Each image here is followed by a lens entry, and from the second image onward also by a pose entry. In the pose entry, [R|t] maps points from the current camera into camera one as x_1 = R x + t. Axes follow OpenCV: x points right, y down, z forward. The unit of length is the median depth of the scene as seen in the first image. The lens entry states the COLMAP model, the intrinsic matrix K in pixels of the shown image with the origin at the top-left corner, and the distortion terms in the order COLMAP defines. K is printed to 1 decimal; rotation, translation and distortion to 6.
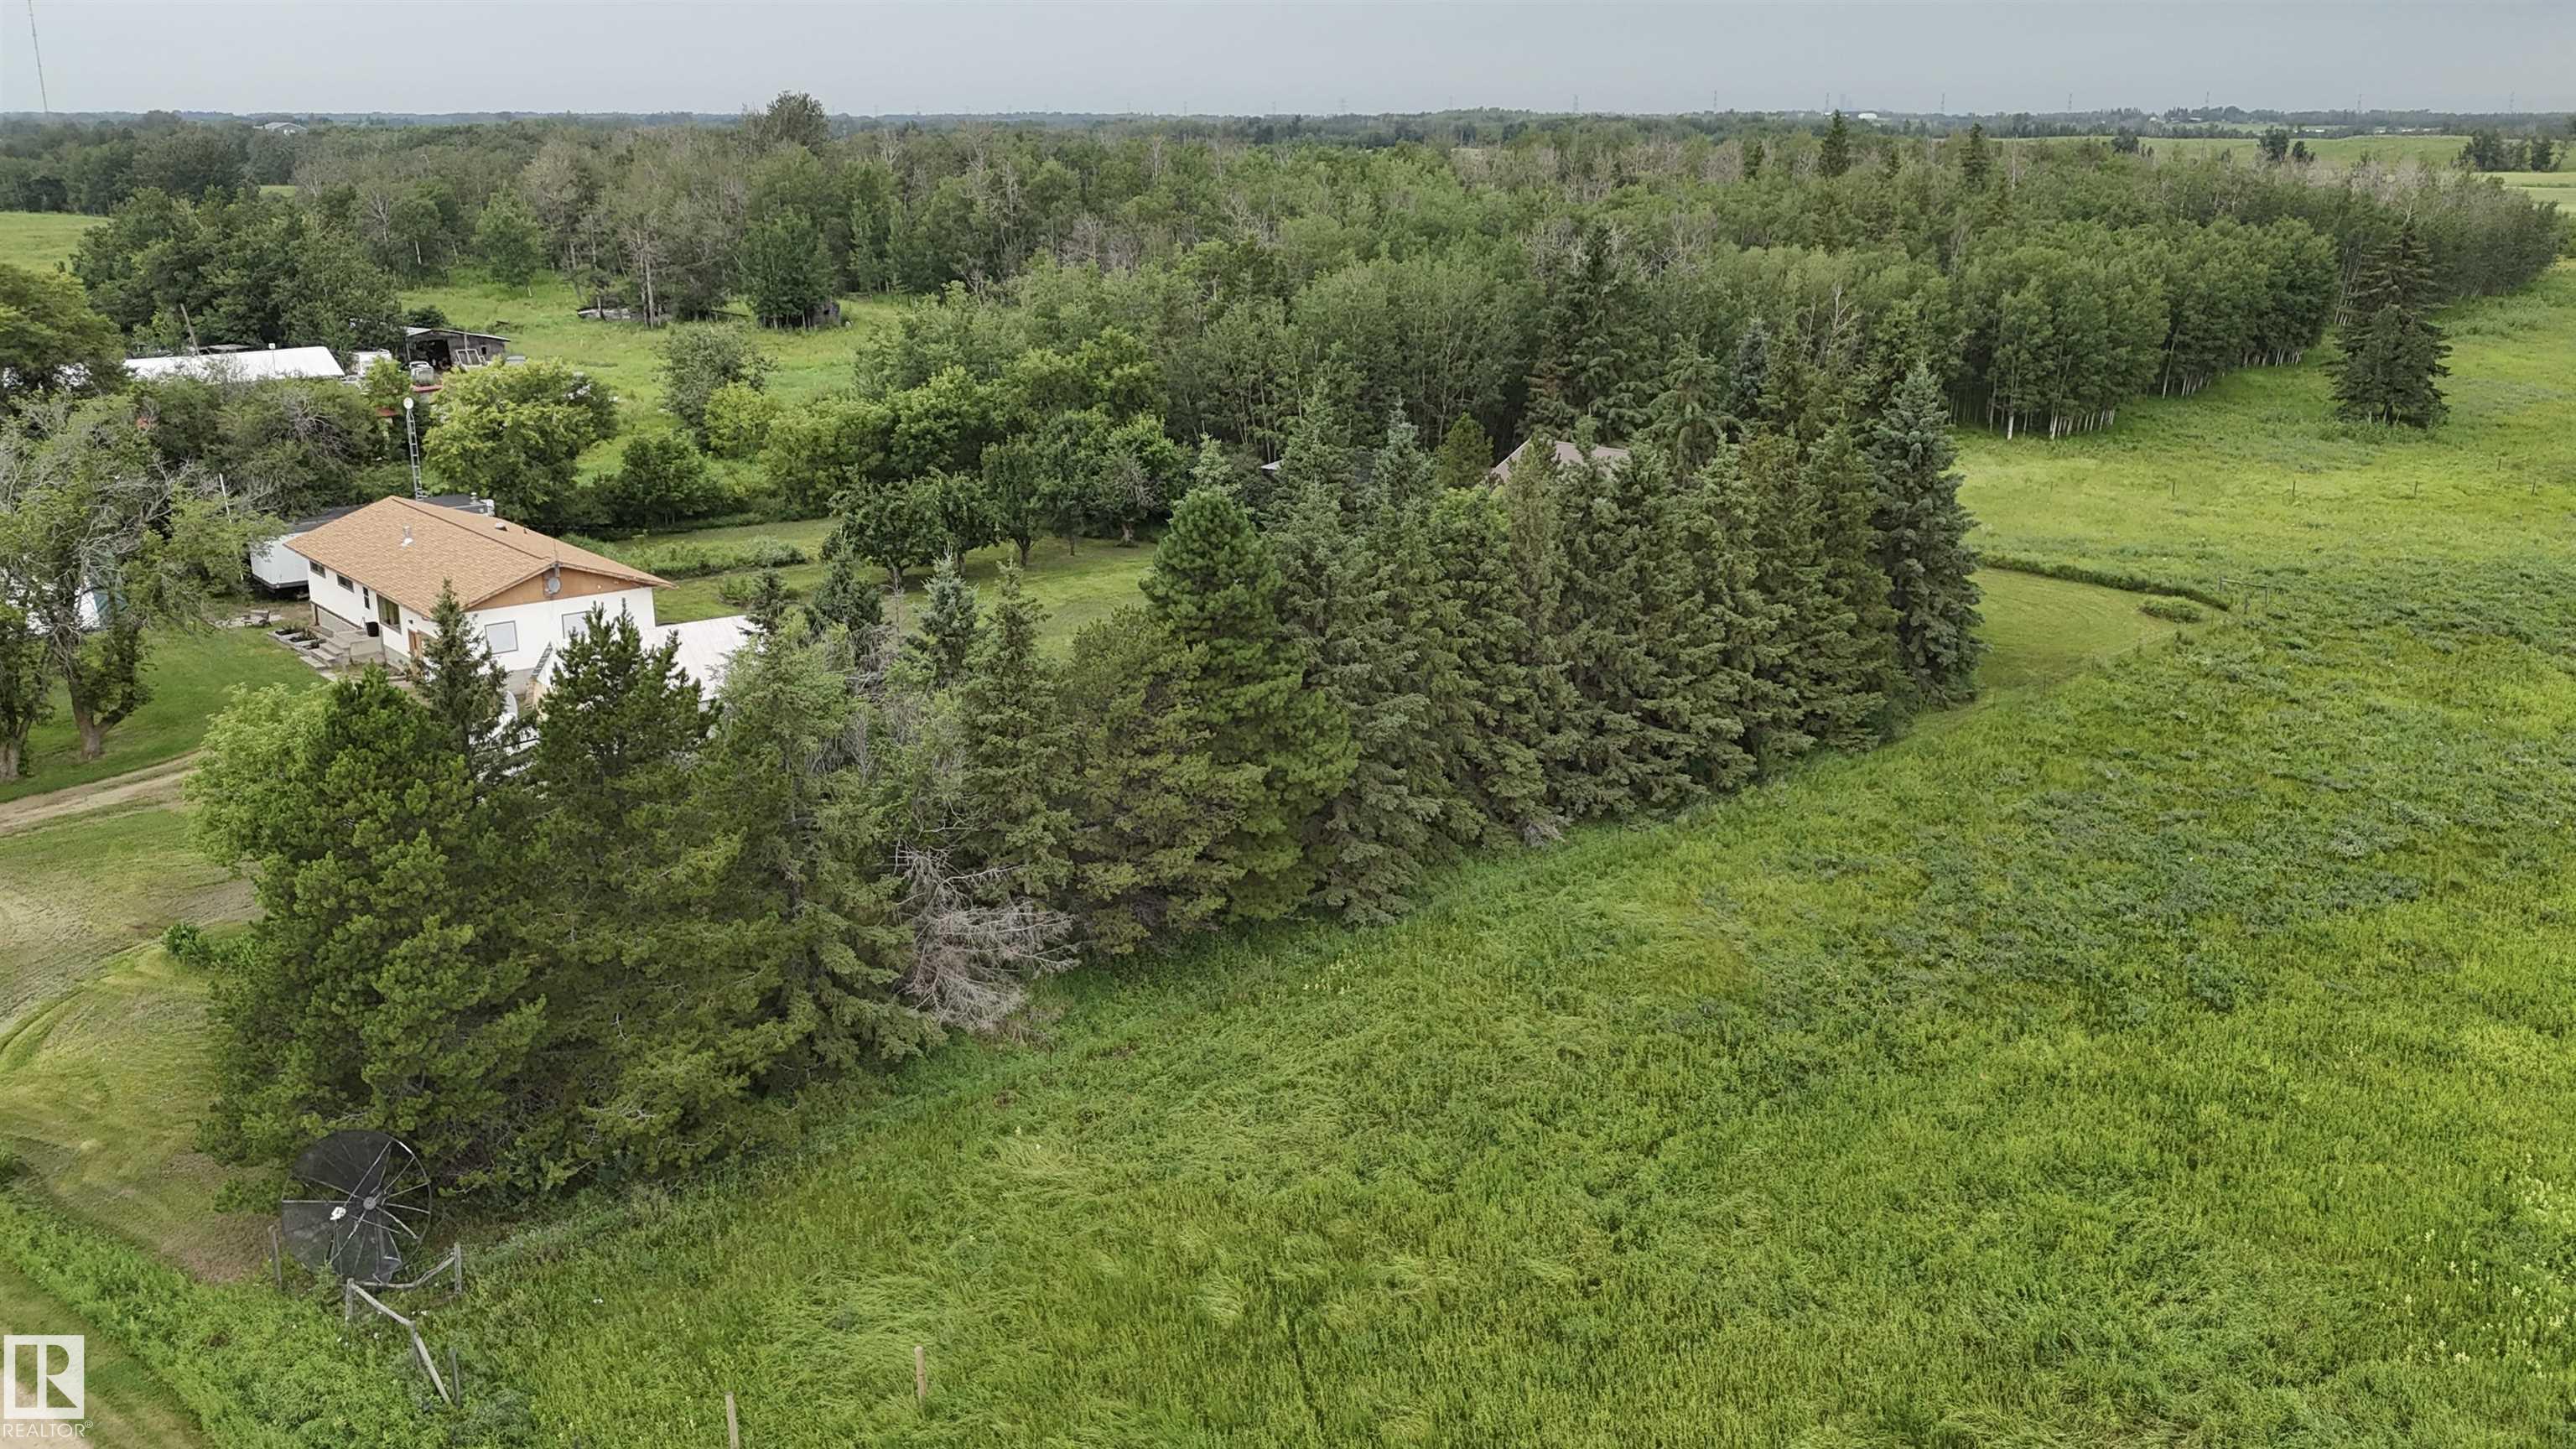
lens RADIAL K [[2158.4, 0, 1288.0], [0, 2158.4, 724.5], [0, 0, 1]] dist [0.158784, -0.395941]
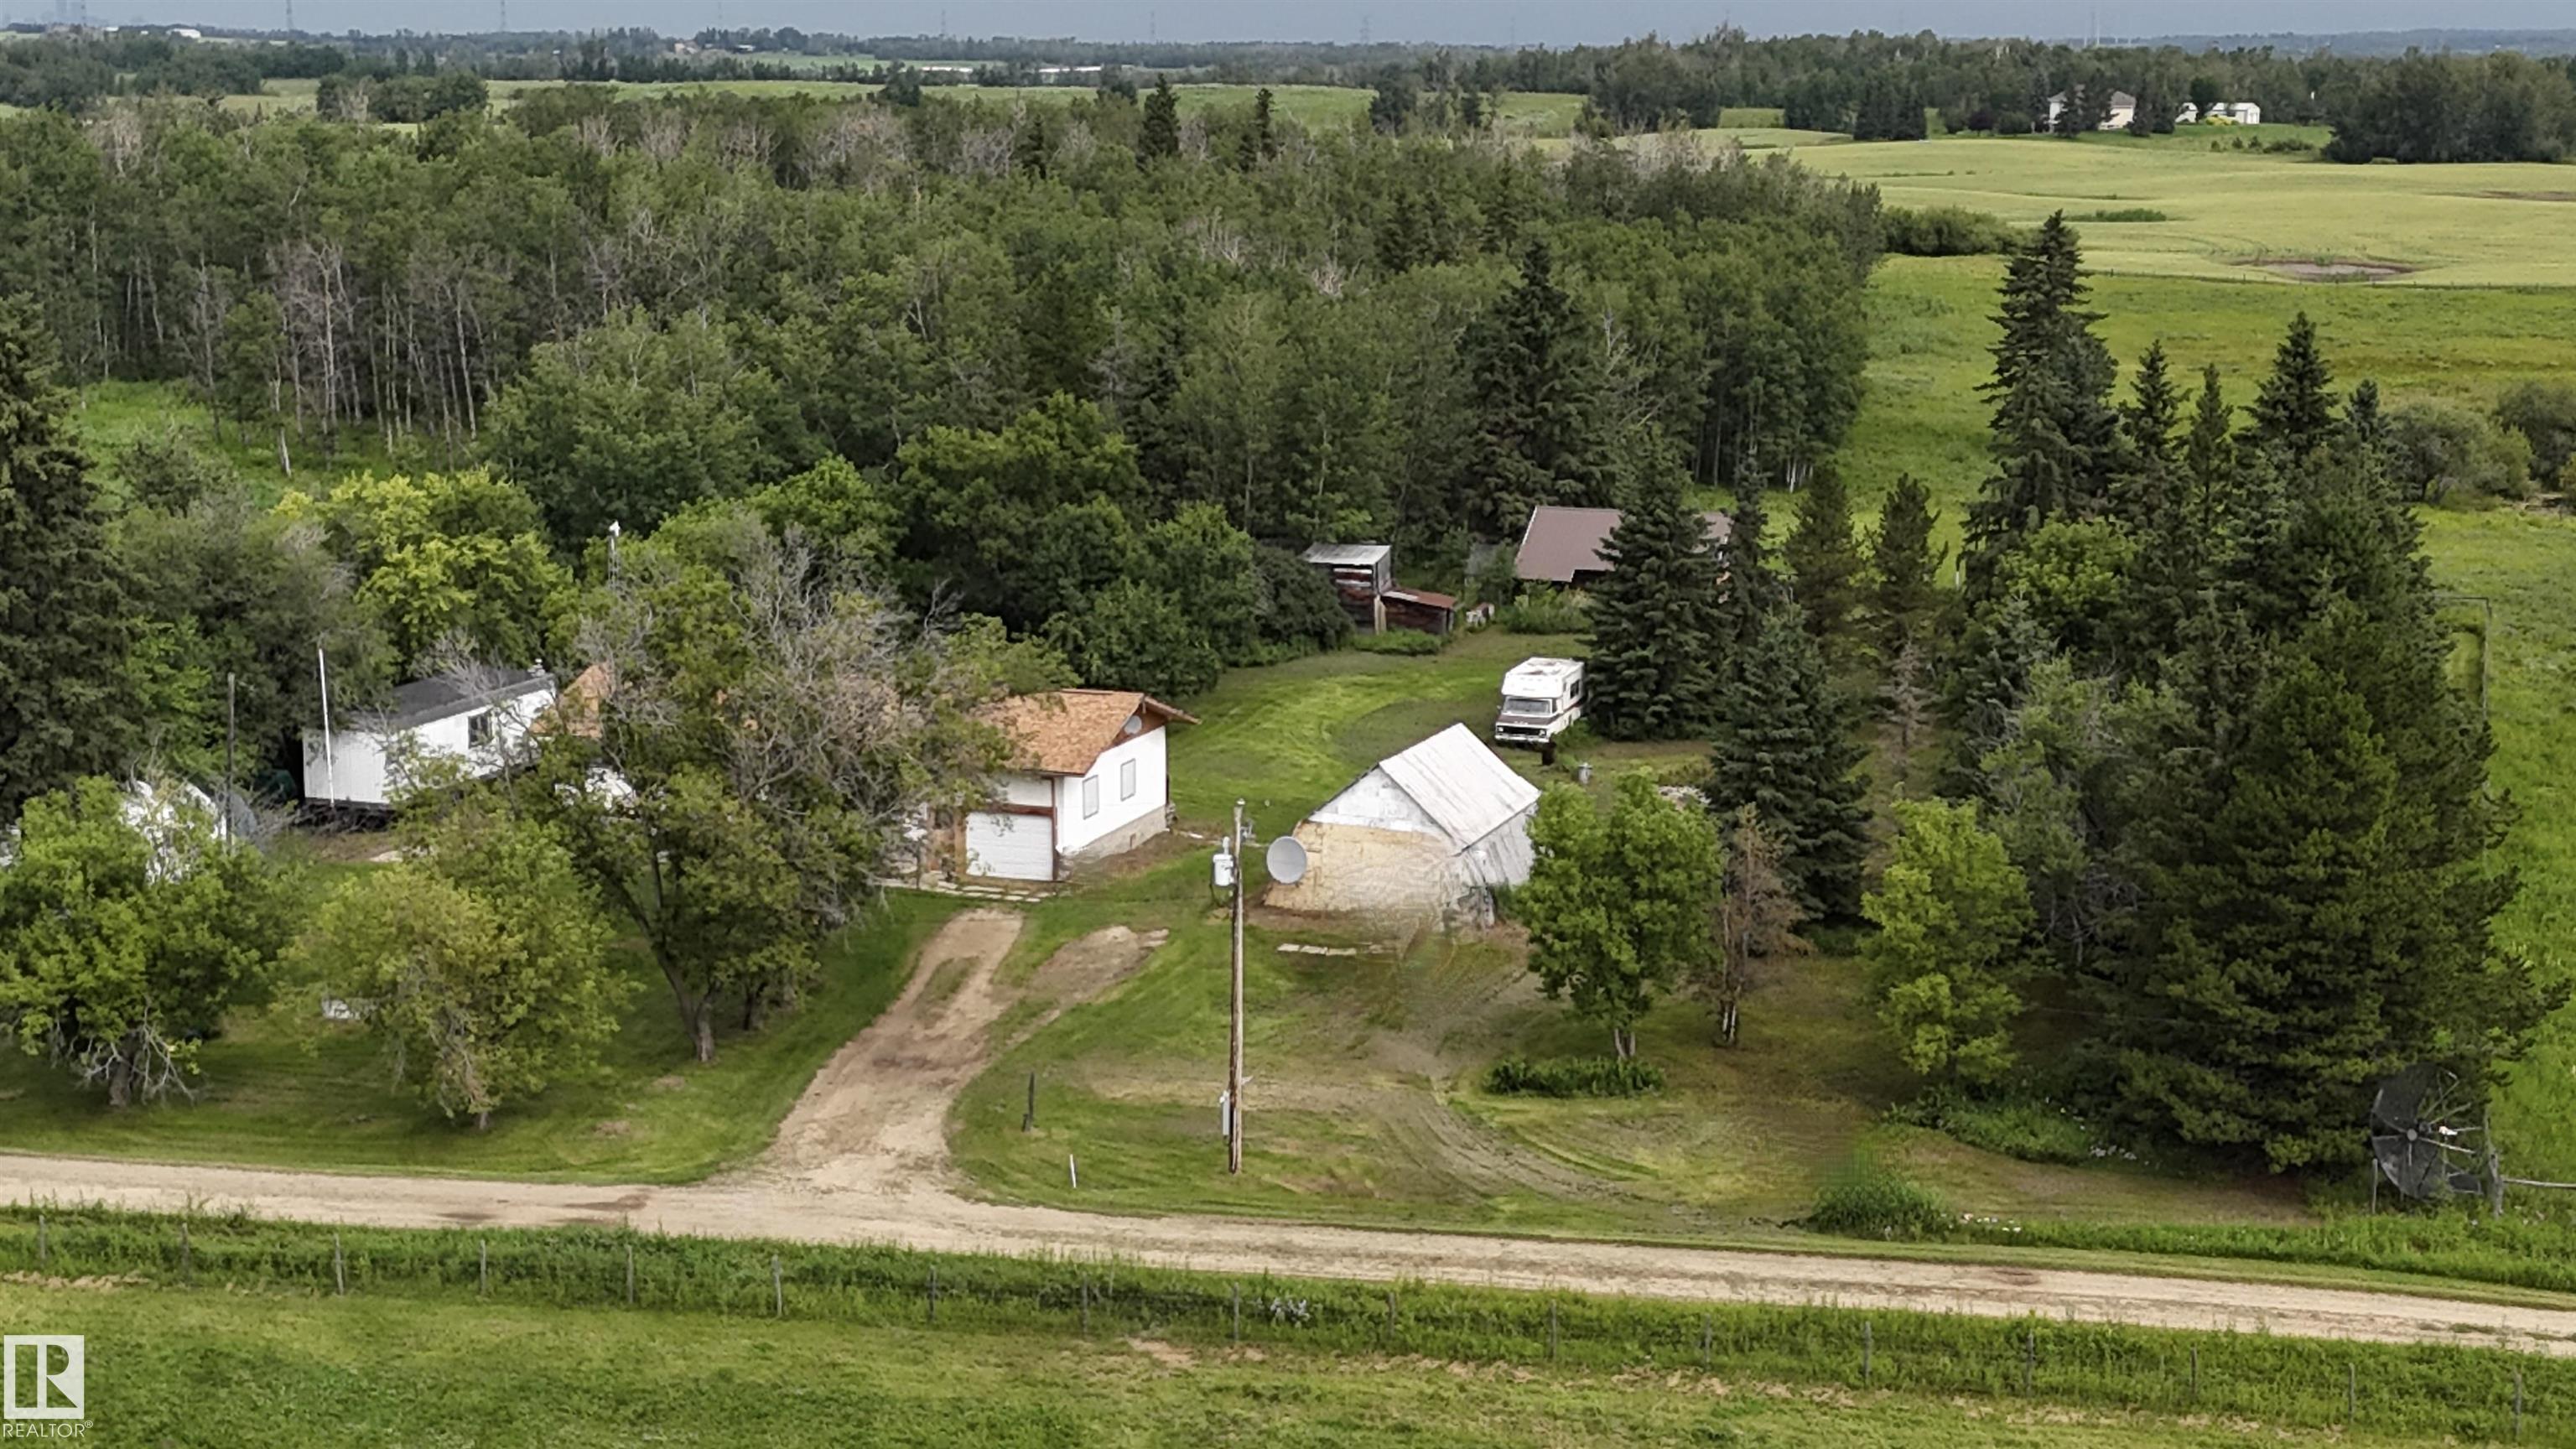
lens RADIAL K [[3897.7, 0, 1288.0], [0, 3897.7, 724.5], [0, 0, 1]] dist [0.181608, -0.616702]
pose [[0.863655, -0.086752, 0.496562, -1.207076], [0.135025, 0.988895, -0.062080, 0.038234], [-0.485663, 0.120664, 0.865778, -0.304759]]
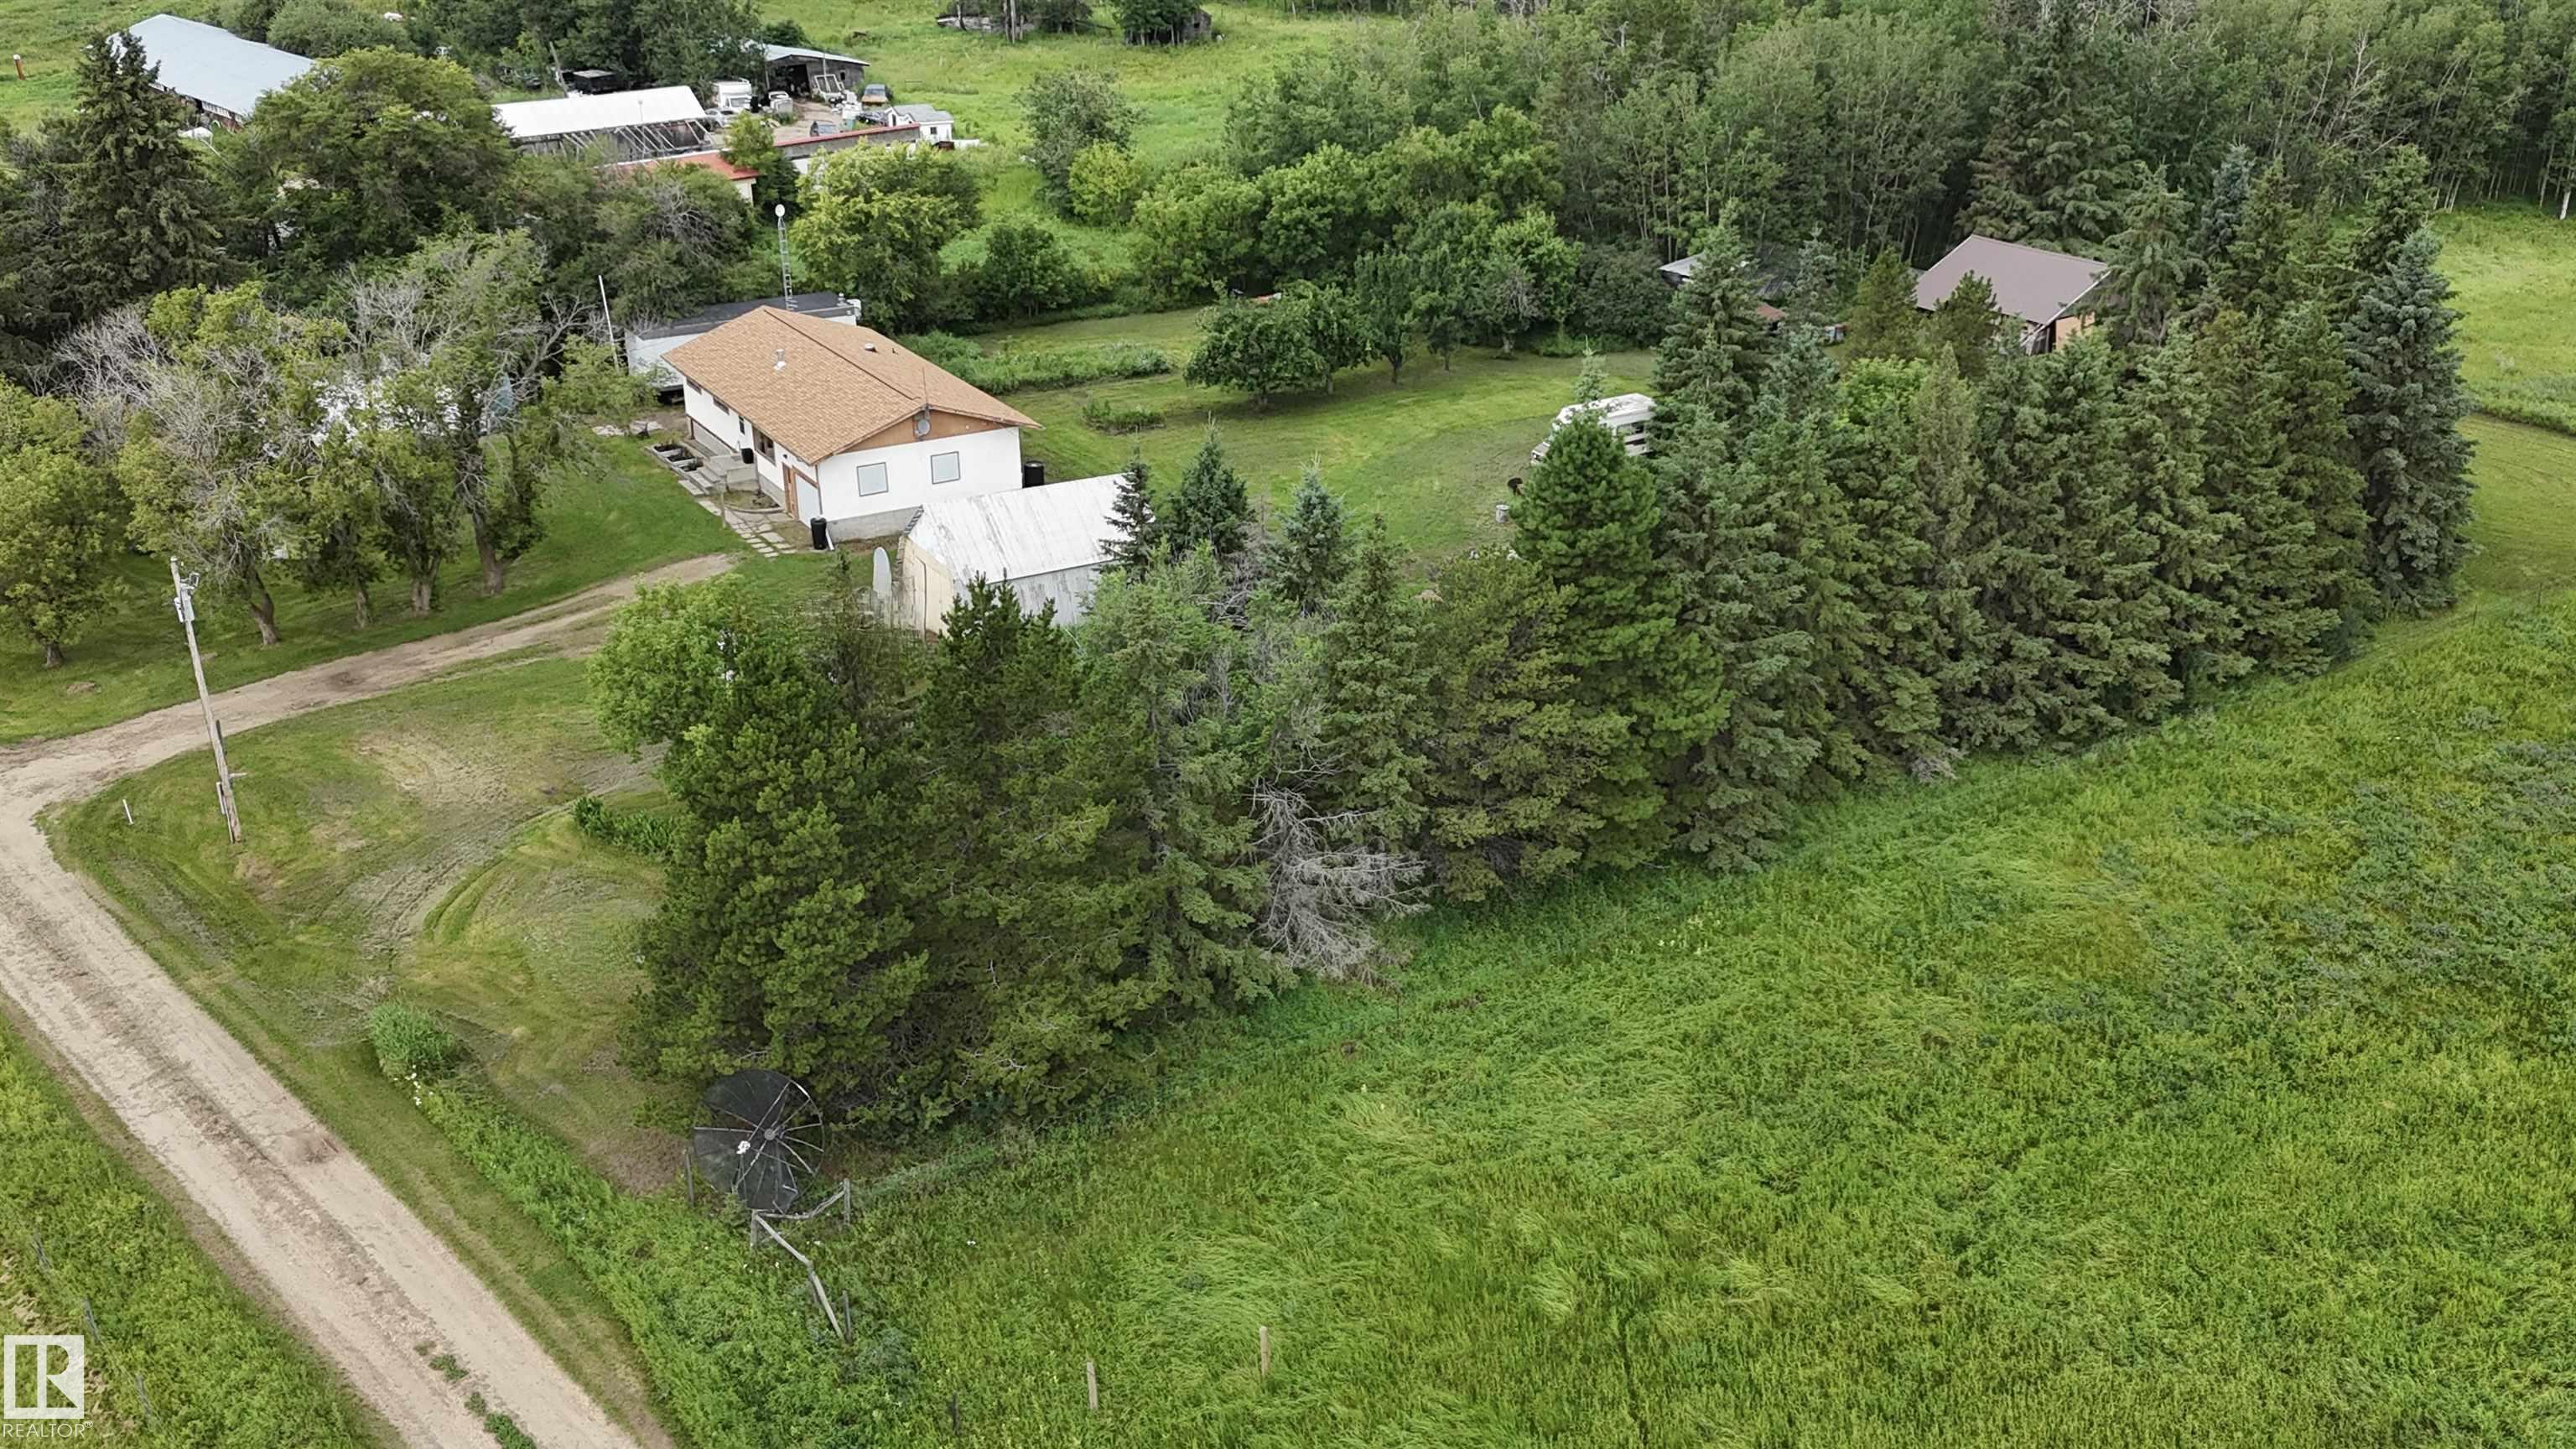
lens RADIAL K [[2397.1, 0, 1288.0], [0, 2397.1, 724.5], [0, 0, 1]] dist [0.070898, -0.072121]
pose [[0.985913, 0.054733, -0.158053, 0.006637], [-0.034431, 0.991119, 0.128444, -0.092410], [0.163679, -0.121192, 0.979041, -0.062258]]
